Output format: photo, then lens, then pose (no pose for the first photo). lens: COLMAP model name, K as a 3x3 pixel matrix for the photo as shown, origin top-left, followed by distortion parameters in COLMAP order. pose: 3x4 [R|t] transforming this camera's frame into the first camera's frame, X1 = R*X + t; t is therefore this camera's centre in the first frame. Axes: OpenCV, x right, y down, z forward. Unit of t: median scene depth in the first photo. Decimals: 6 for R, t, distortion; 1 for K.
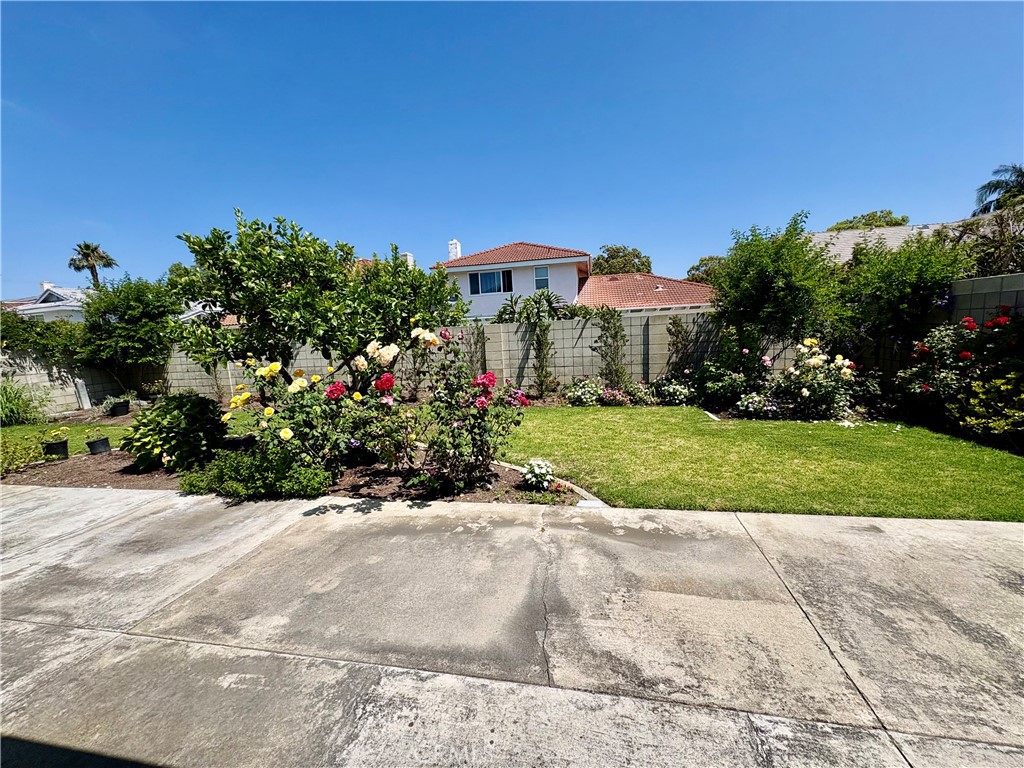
lens RADIAL K [[408.6, 0, 510.4], [0, 408.6, 383.1], [0, 0, 1]] dist [0.000302, 0.000297]
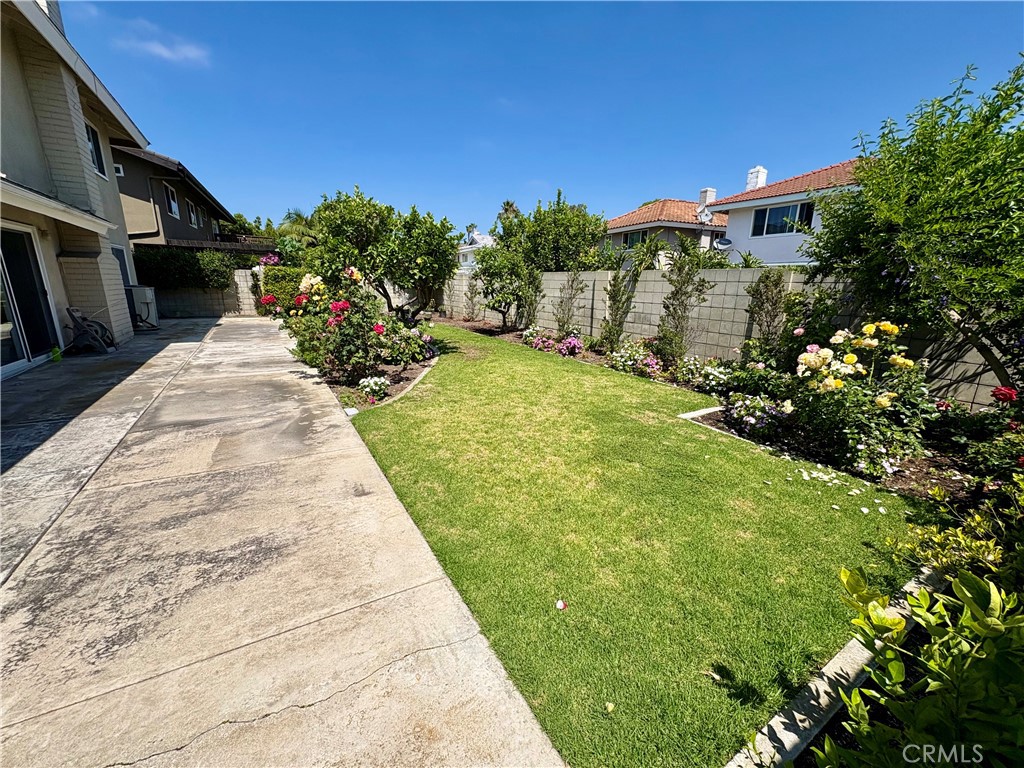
lens RADIAL K [[408.6, 0, 510.4], [0, 408.6, 383.1], [0, 0, 1]] dist [0.000302, 0.000297]
pose [[0.673840, 0.238535, -0.699314, 1.865753], [-0.145118, 0.970747, 0.191288, -0.143587], [0.724486, -0.027414, 0.688744, 0.633411]]
